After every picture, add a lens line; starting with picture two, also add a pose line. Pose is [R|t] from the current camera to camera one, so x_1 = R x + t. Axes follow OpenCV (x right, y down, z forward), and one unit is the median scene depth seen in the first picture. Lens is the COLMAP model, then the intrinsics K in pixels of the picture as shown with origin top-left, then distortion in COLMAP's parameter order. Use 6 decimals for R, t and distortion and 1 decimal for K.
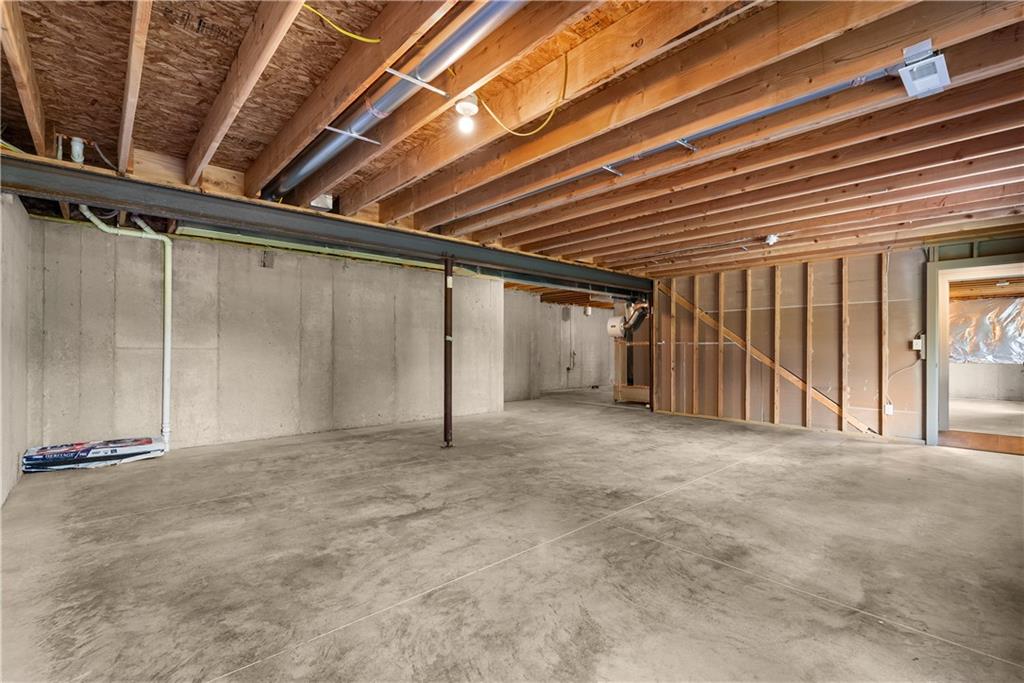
lens RADIAL K [[456.0, 0, 513.0], [0, 456.0, 338.6], [0, 0, 1]] dist [-0.003232, -0.000119]
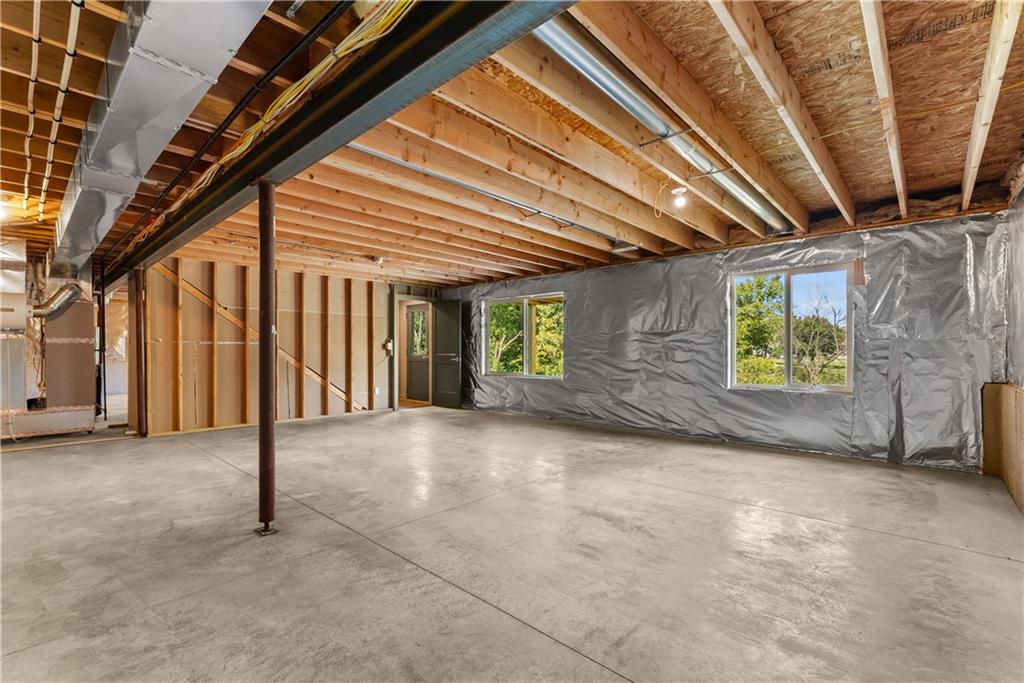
lens RADIAL K [[456.0, 0, 513.0], [0, 456.0, 338.6], [0, 0, 1]] dist [-0.003232, -0.000119]
pose [[-0.096134, 0.021637, 0.995133, -1.061243], [-0.021203, 0.999492, -0.023780, 0.025510], [-0.995143, -0.023386, -0.095626, 1.149652]]
